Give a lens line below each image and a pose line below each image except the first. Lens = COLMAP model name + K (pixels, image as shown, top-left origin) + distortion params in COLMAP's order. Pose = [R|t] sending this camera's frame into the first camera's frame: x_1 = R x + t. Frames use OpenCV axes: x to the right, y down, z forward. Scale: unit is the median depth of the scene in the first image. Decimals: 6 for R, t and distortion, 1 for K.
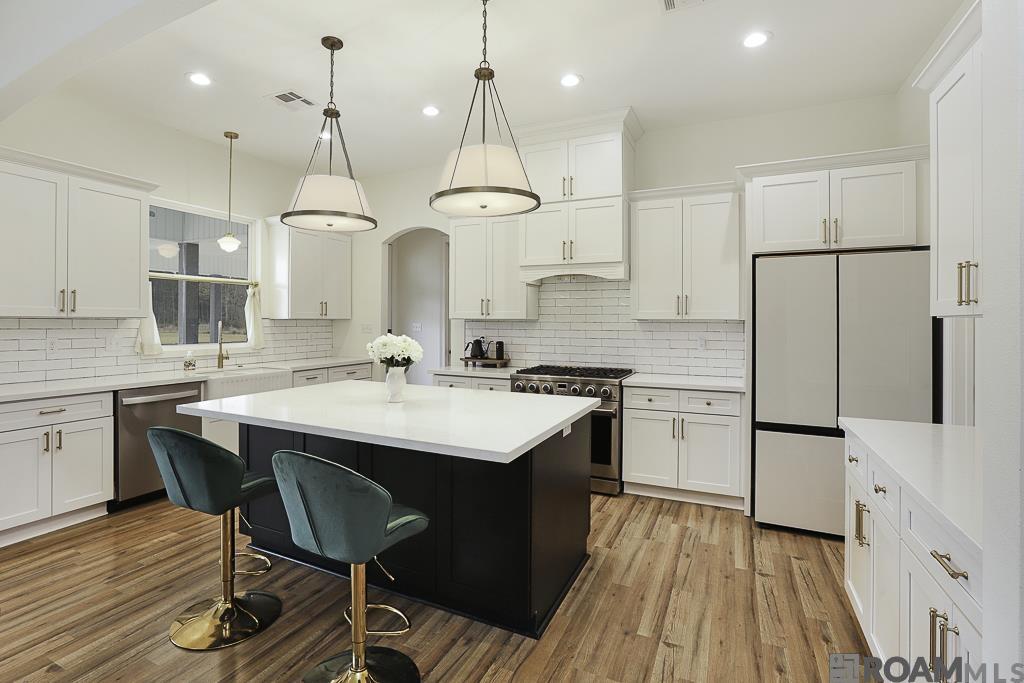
lens RADIAL K [[478.2, 0, 512.3], [0, 478.2, 331.3], [0, 0, 1]] dist [-0.000248, 0.000041]
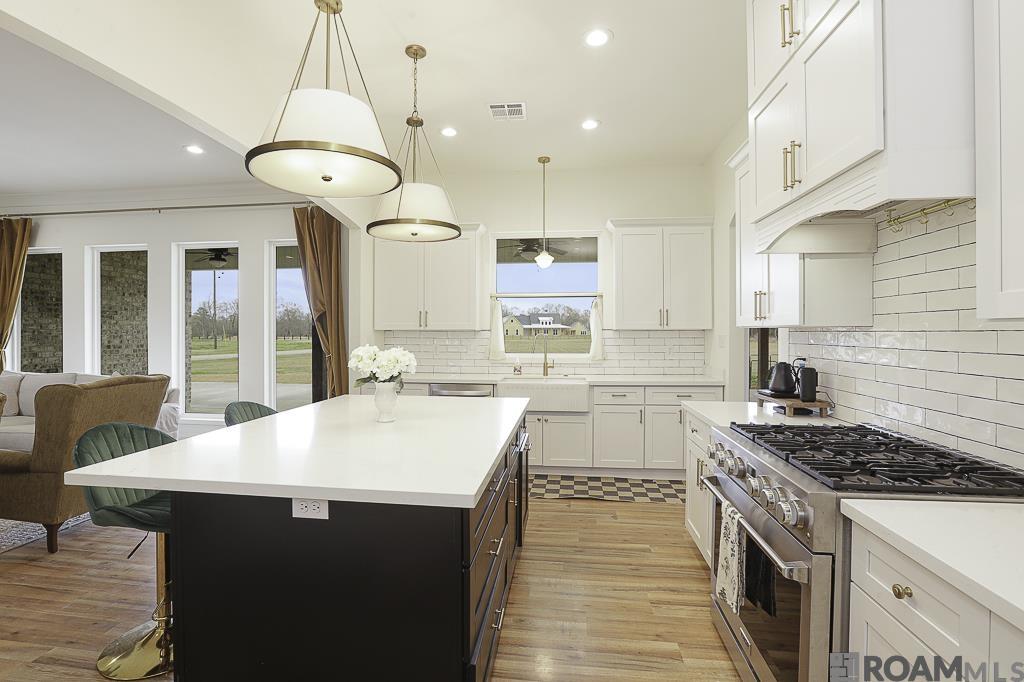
lens RADIAL K [[493.5, 0, 512.0], [0, 493.5, 341.0], [0, 0, 1]] dist [-0.000865, -0.000099]
pose [[0.311349, 0.009582, -0.950247, 0.439973], [-0.017406, 0.999839, 0.004379, -0.005851], [0.950136, 0.015176, 0.311465, 0.580104]]
